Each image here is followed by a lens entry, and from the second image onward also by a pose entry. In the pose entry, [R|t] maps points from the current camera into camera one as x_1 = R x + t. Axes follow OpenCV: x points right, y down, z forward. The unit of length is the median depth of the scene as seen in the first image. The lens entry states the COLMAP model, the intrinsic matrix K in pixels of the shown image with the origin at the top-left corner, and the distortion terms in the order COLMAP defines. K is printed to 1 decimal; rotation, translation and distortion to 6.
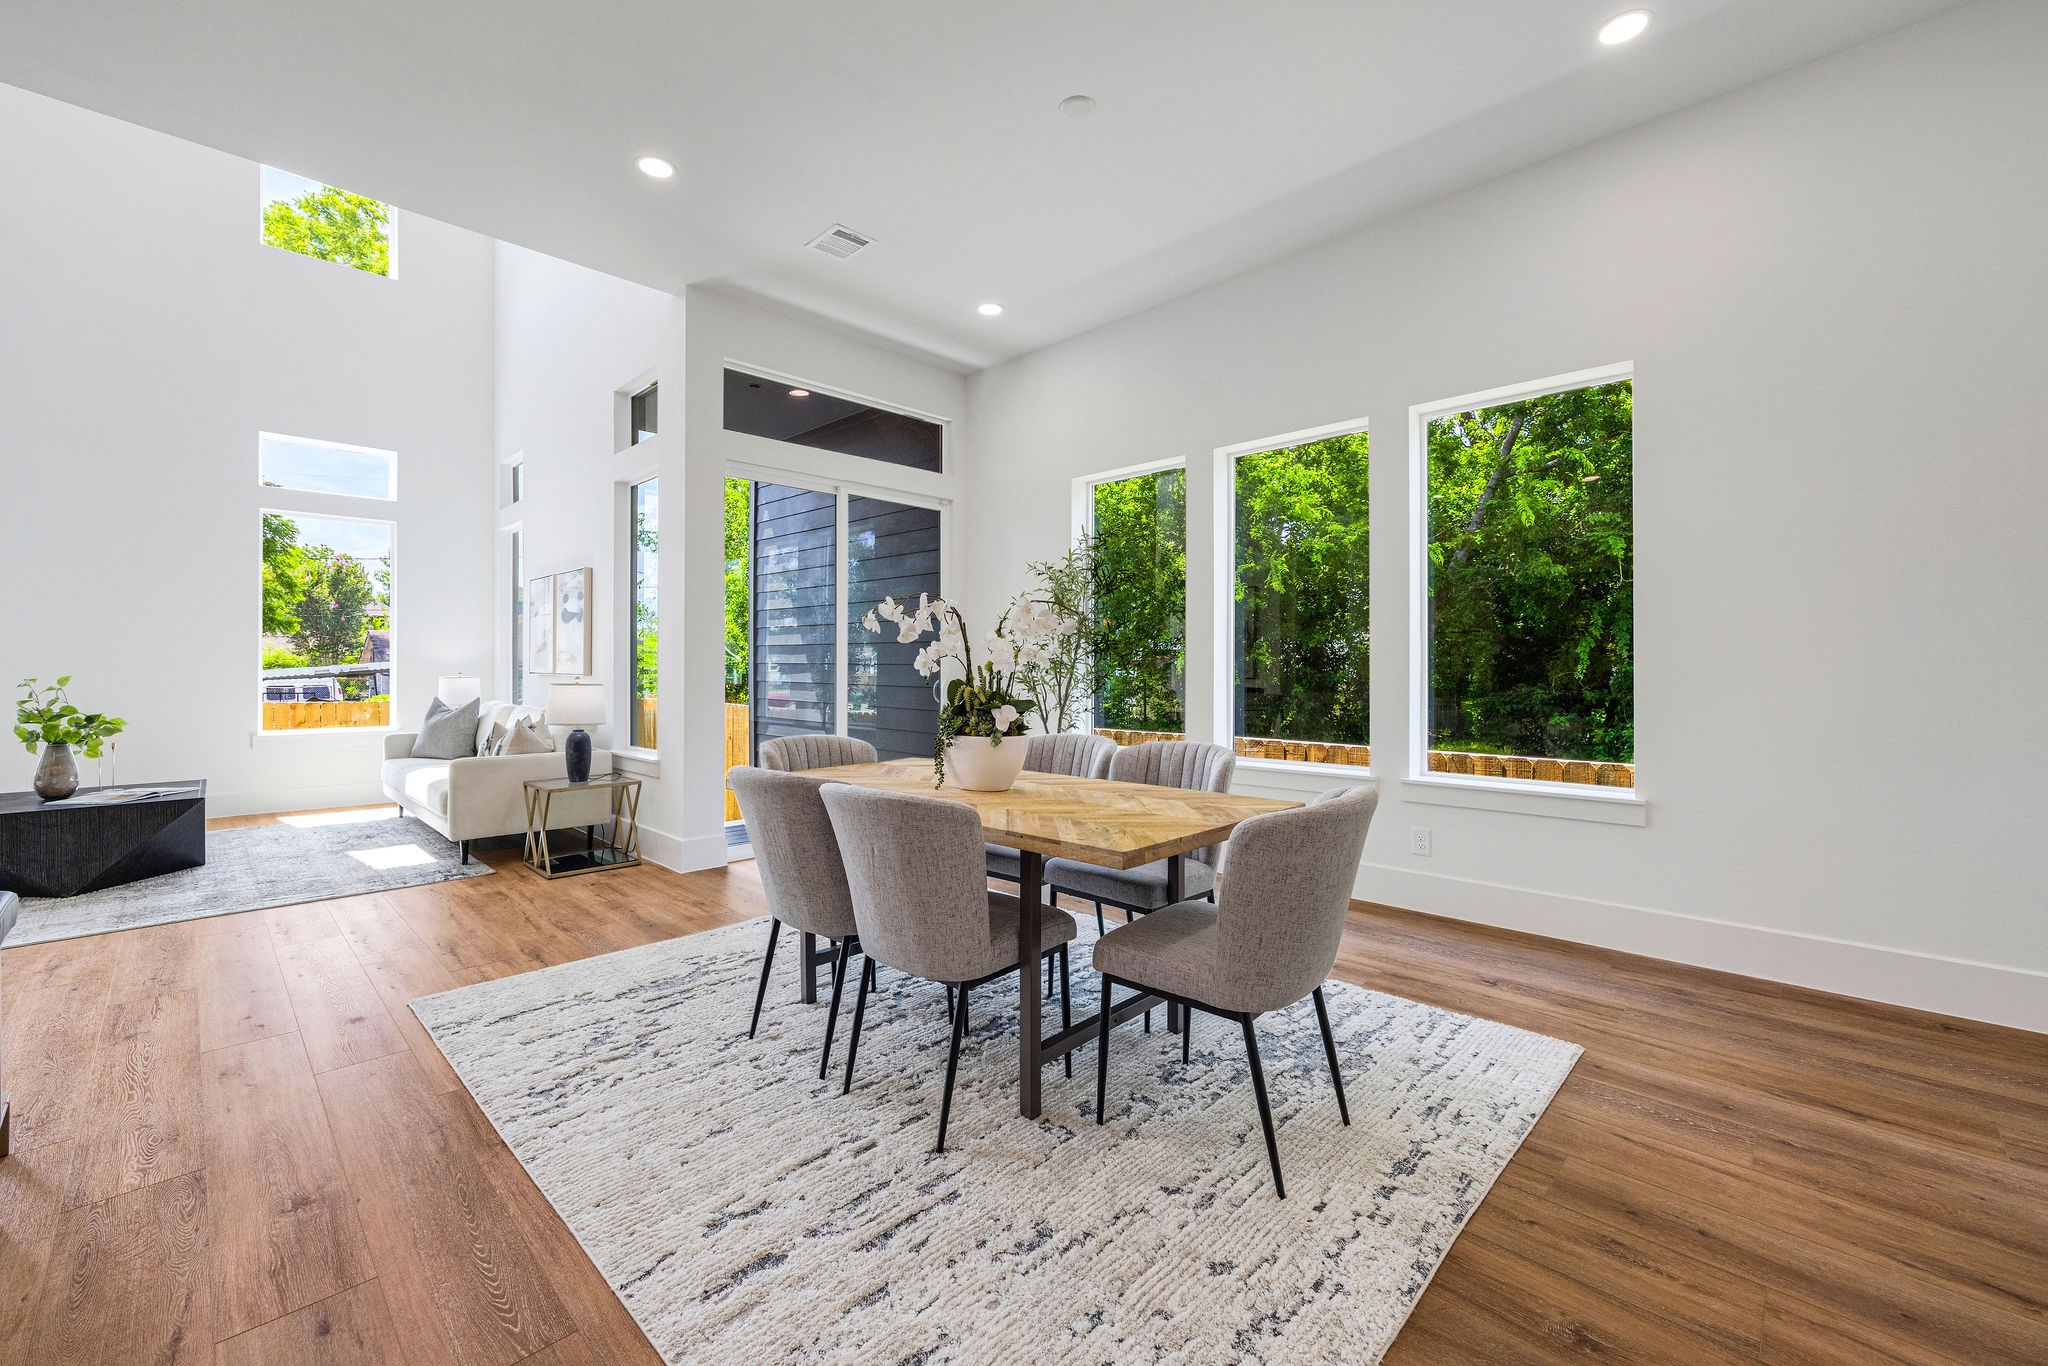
lens RADIAL K [[835.2, 0, 1018.1], [0, 835.2, 664.9], [0, 0, 1]] dist [-0.007719, 0.001392]
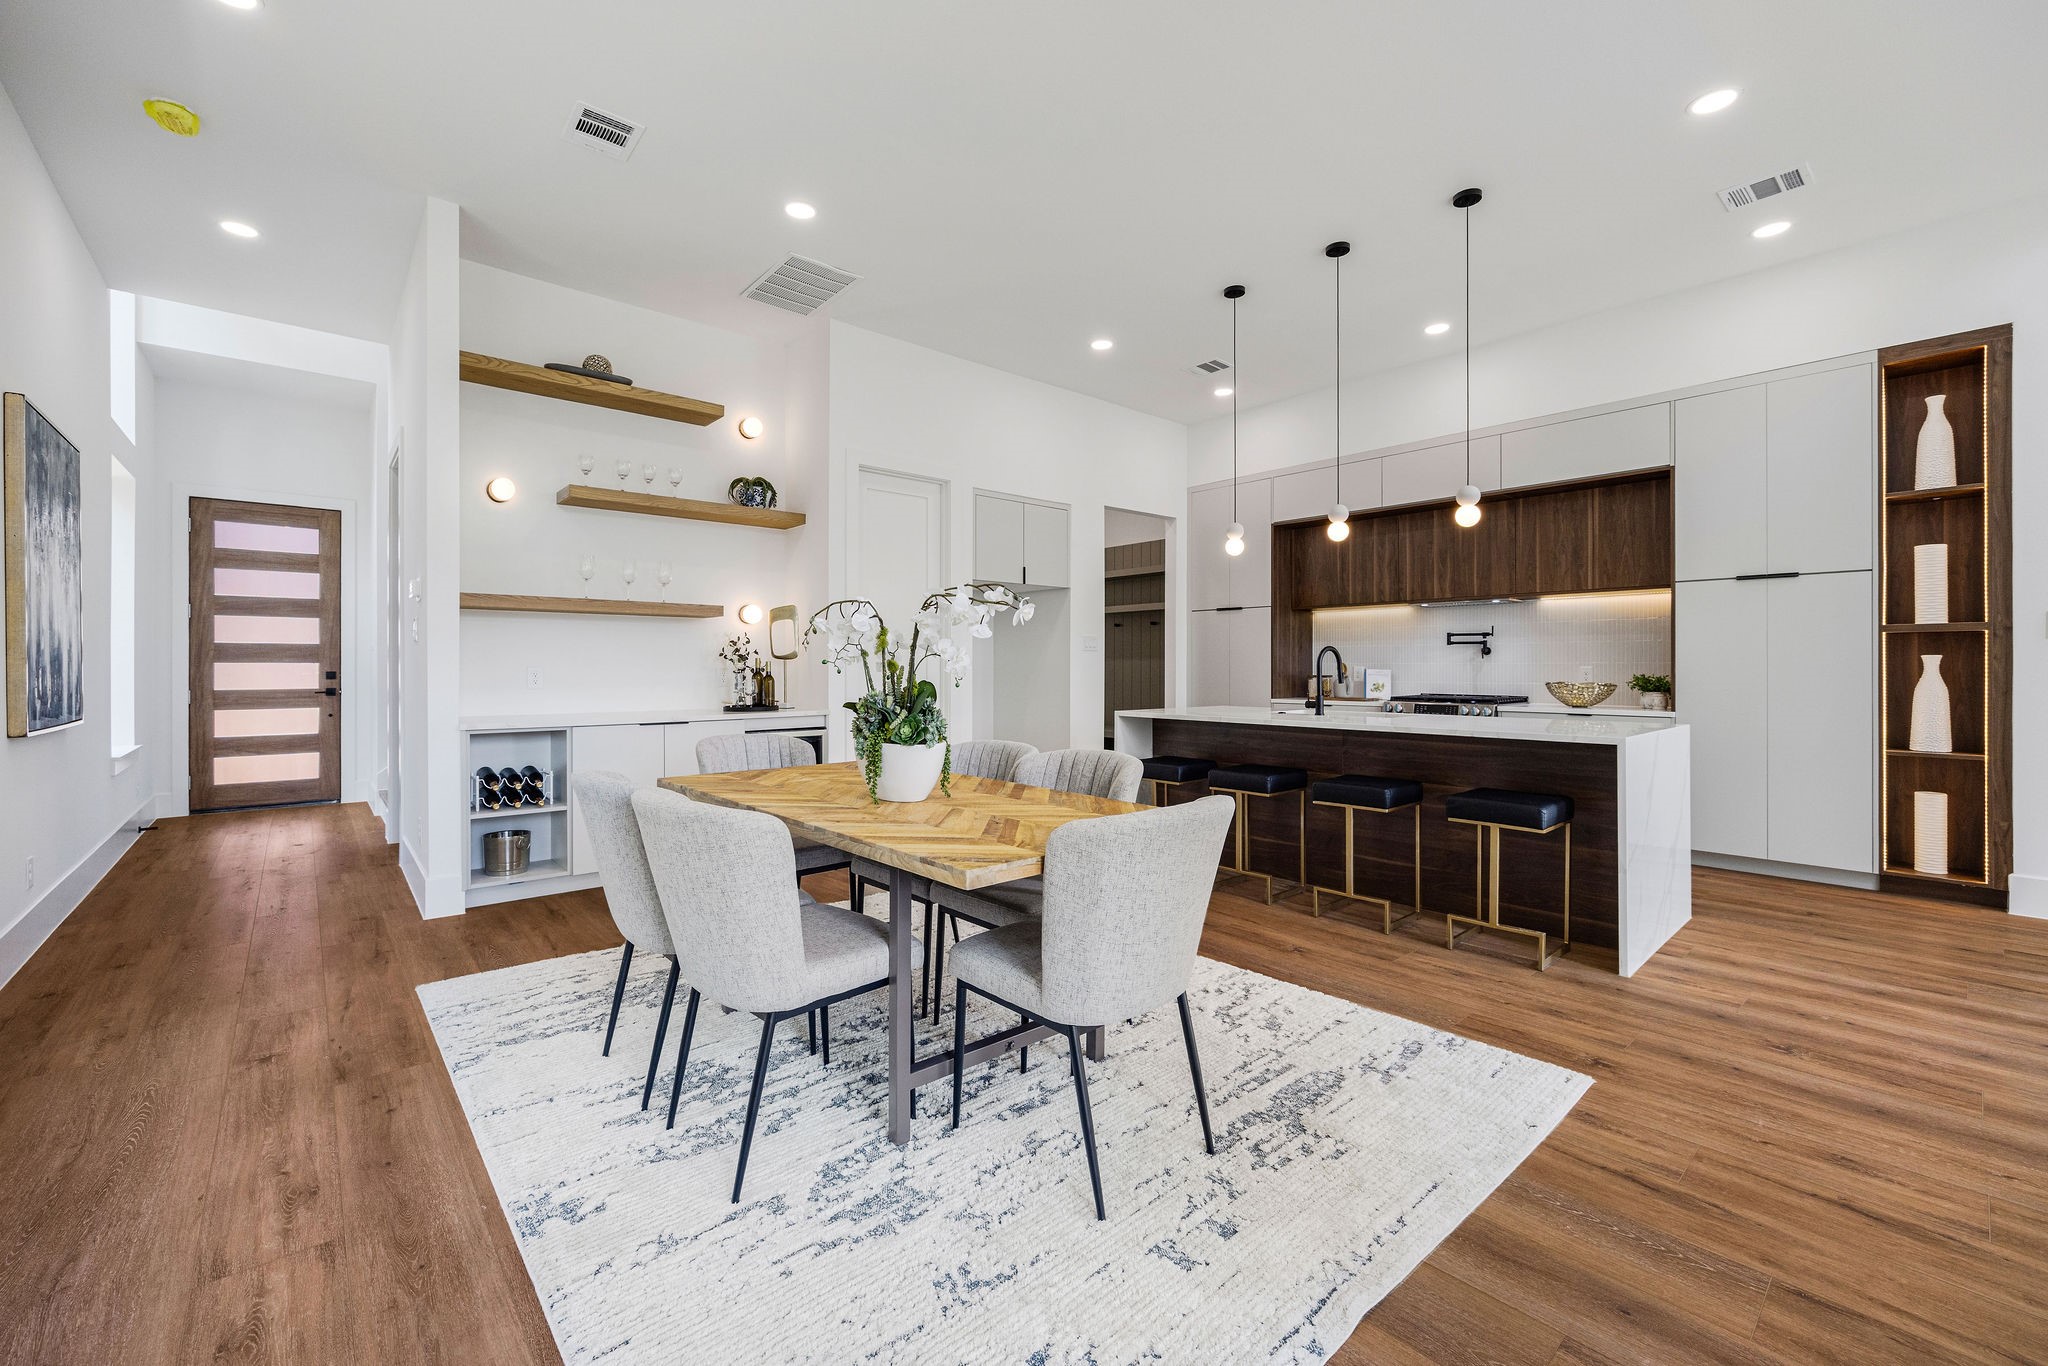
lens RADIAL K [[835.2, 0, 1012.9], [0, 835.2, 665.6], [0, 0, 1]] dist [-0.007719, 0.001392]
pose [[-0.996769, 0.003686, 0.080241, -0.154074], [0.003095, 0.999967, -0.007490, 0.003986], [-0.080266, -0.007218, -0.996747, 1.206721]]
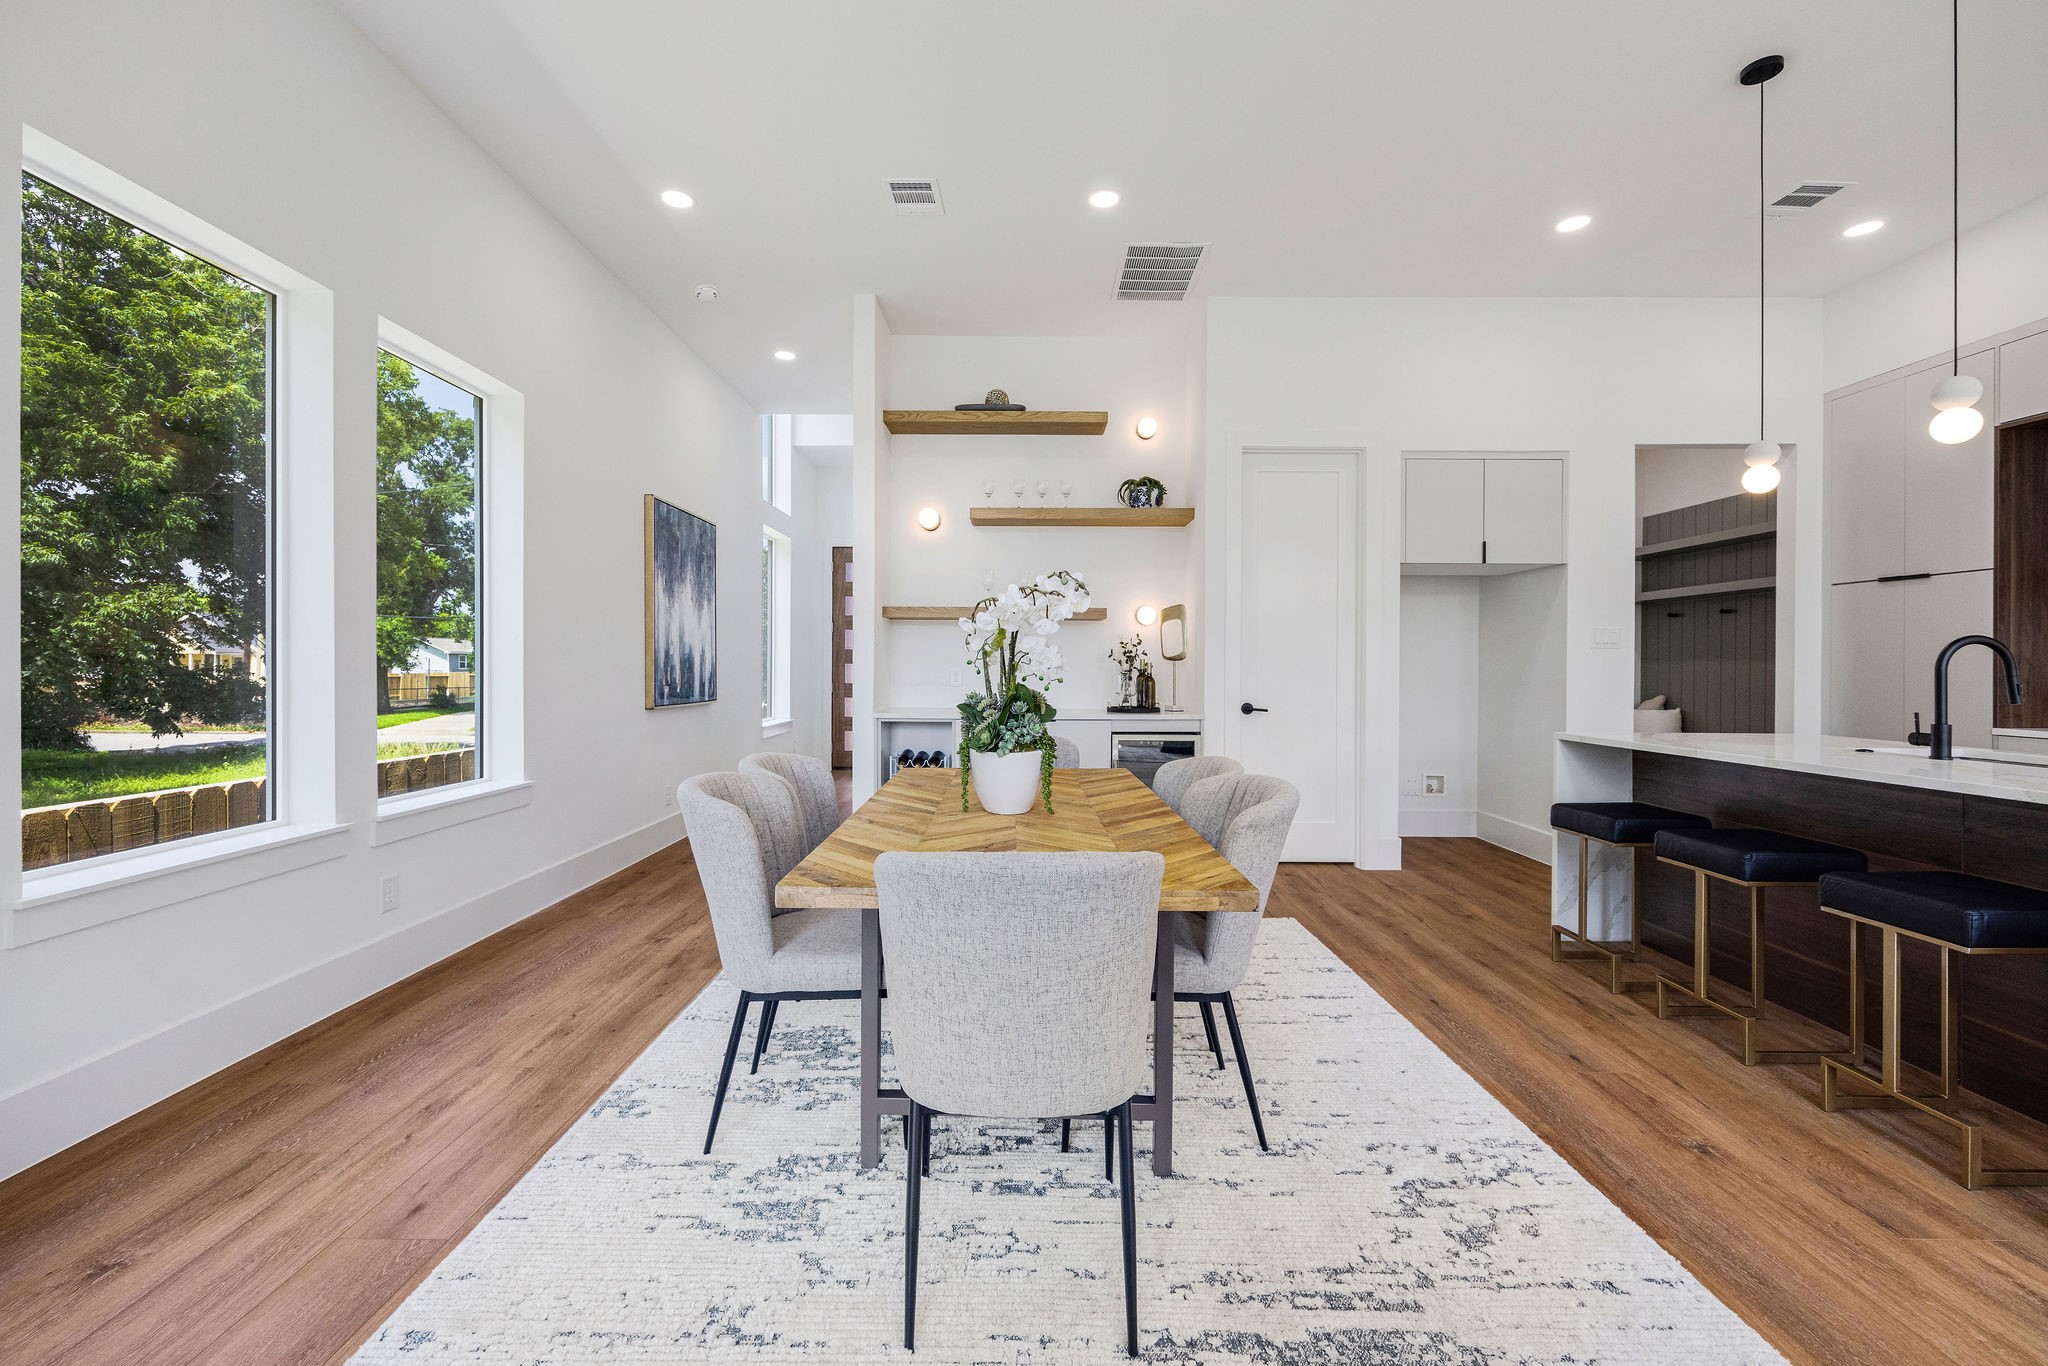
lens RADIAL K [[835.2, 0, 1010.4], [0, 835.2, 669.3], [0, 0, 1]] dist [-0.007719, 0.001392]
pose [[-0.693465, -0.002527, 0.720486, -0.419227], [-0.007471, 0.999965, -0.003684, 0.003448], [-0.720452, -0.007938, -0.693460, 1.005272]]
